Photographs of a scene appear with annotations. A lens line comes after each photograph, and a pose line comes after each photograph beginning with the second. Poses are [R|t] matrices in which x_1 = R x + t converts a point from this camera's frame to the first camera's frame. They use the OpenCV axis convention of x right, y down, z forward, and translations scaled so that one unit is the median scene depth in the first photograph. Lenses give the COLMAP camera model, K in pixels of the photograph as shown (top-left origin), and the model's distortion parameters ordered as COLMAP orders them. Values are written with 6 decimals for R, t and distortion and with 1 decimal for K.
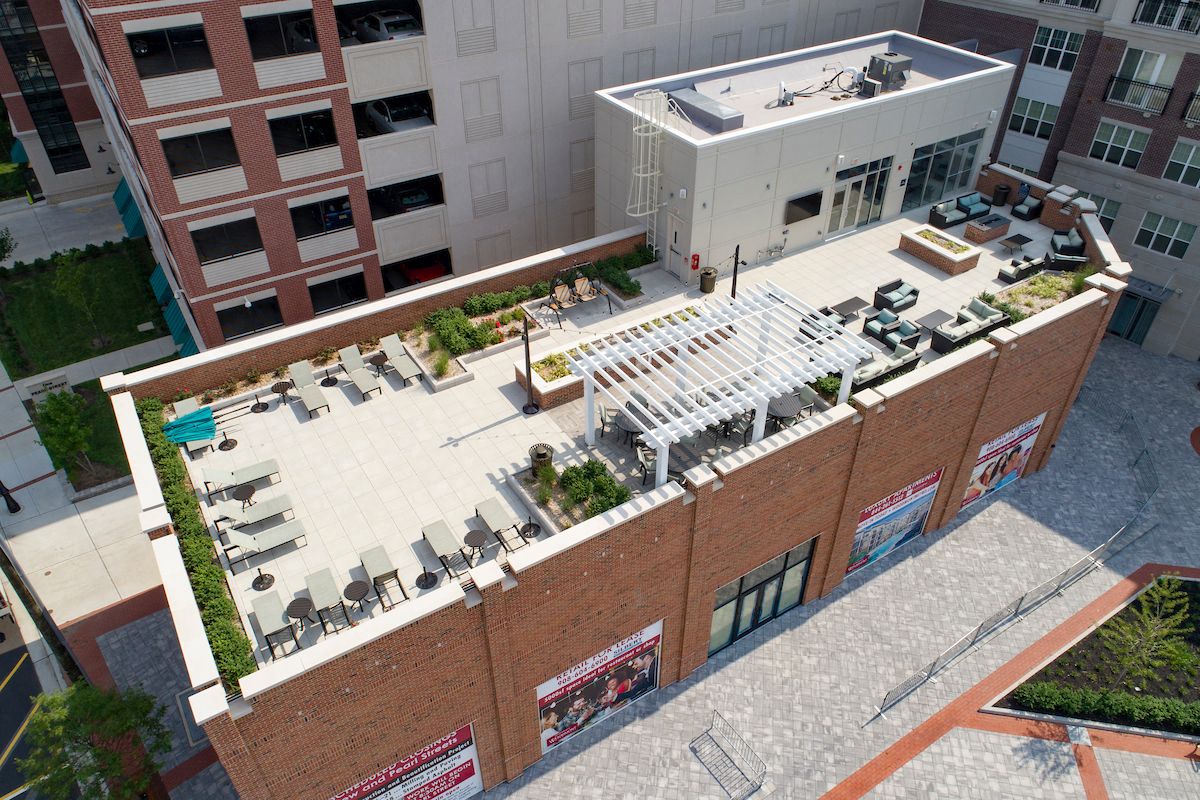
lens RADIAL K [[844.9, 0, 592.2], [0, 844.9, 392.5], [0, 0, 1]] dist [-0.011862, 0.020160]
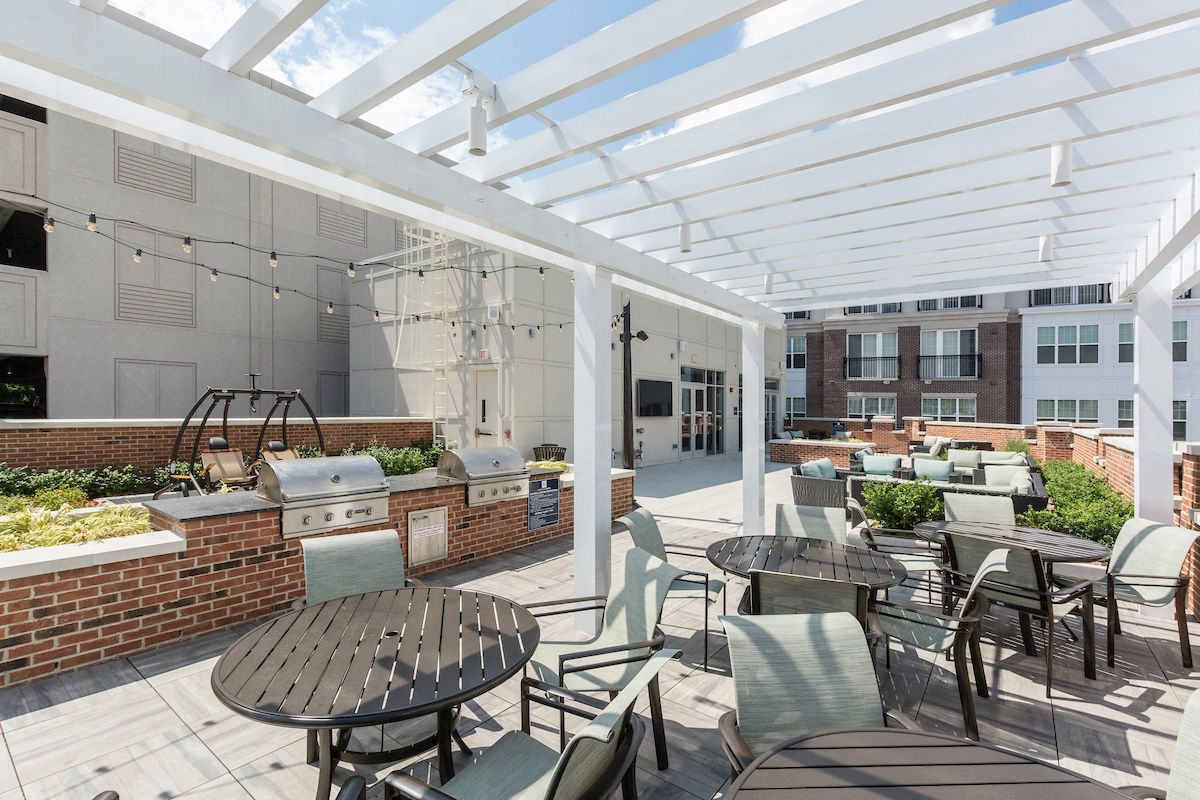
lens RADIAL K [[543.4, 0, 582.4], [0, 543.4, 405.7], [0, 0, 1]] dist [0.009219, 0.000073]
pose [[0.944444, 0.004986, 0.328634, 0.036600], [0.196337, 0.793318, -0.576279, 0.040691], [-0.263585, 0.608787, 0.748266, 0.646279]]
